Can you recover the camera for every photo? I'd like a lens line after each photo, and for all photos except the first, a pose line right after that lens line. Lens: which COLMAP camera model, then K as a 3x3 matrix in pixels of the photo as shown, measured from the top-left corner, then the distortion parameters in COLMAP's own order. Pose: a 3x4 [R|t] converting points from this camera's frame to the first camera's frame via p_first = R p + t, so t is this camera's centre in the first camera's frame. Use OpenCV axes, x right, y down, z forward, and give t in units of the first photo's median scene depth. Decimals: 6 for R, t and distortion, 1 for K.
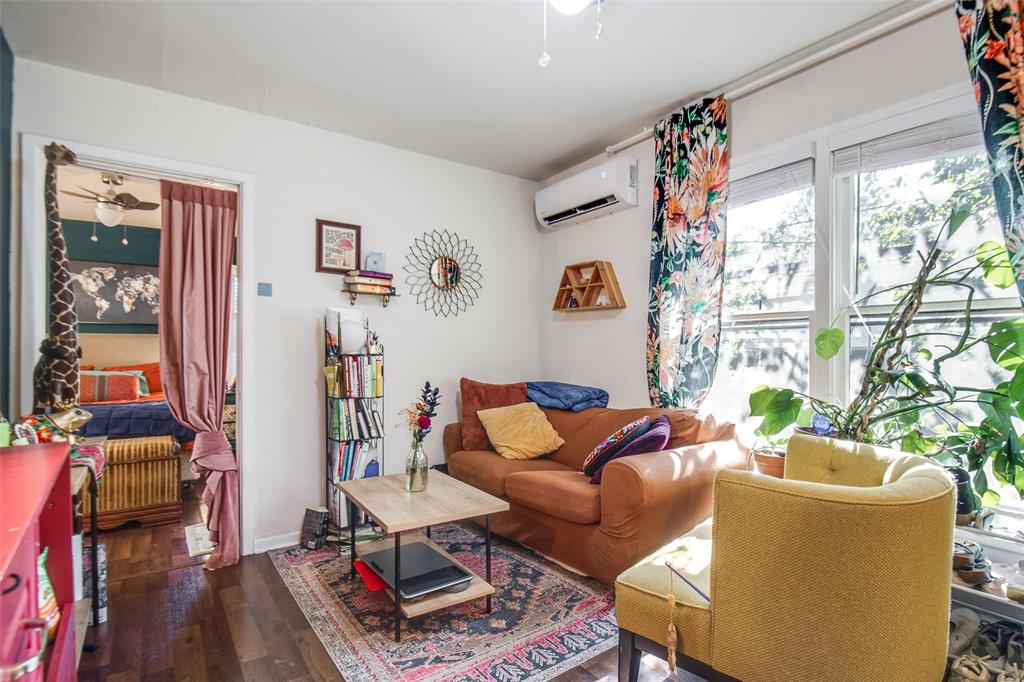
lens RADIAL K [[511.1, 0, 508.7], [0, 511.1, 350.1], [0, 0, 1]] dist [-0.003006, -0.006298]
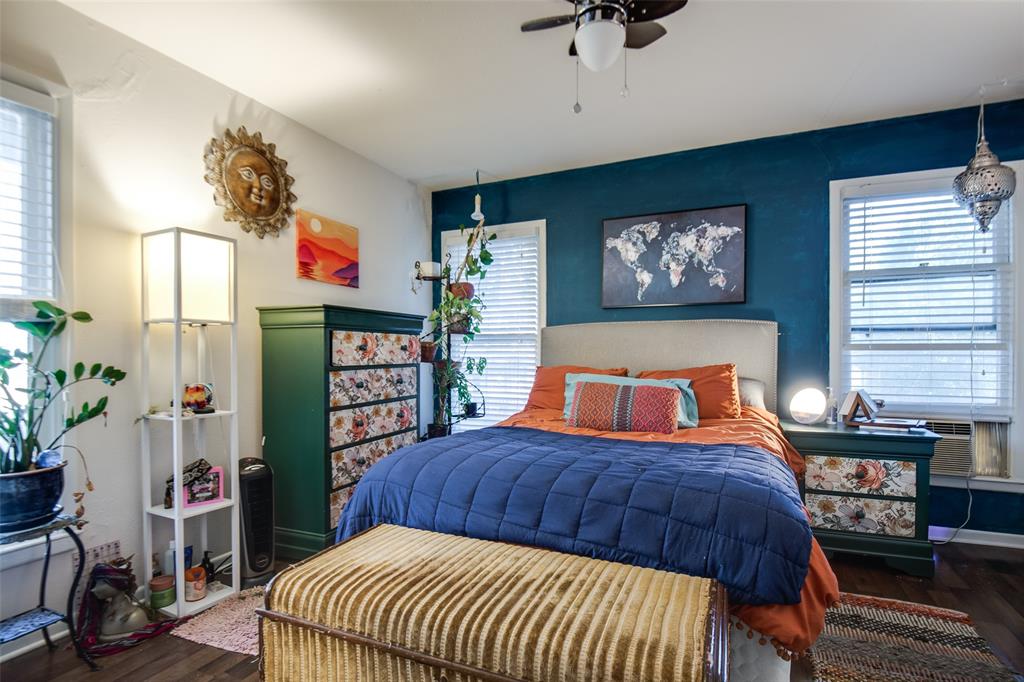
lens RADIAL K [[511.1, 0, 510.0], [0, 511.1, 351.6], [0, 0, 1]] dist [-0.003006, -0.006298]
pose [[0.498333, -0.002844, -0.866981, -0.297857], [0.004531, 0.999990, -0.000675, 0.007758], [0.866974, -0.003592, 0.498340, 0.505575]]
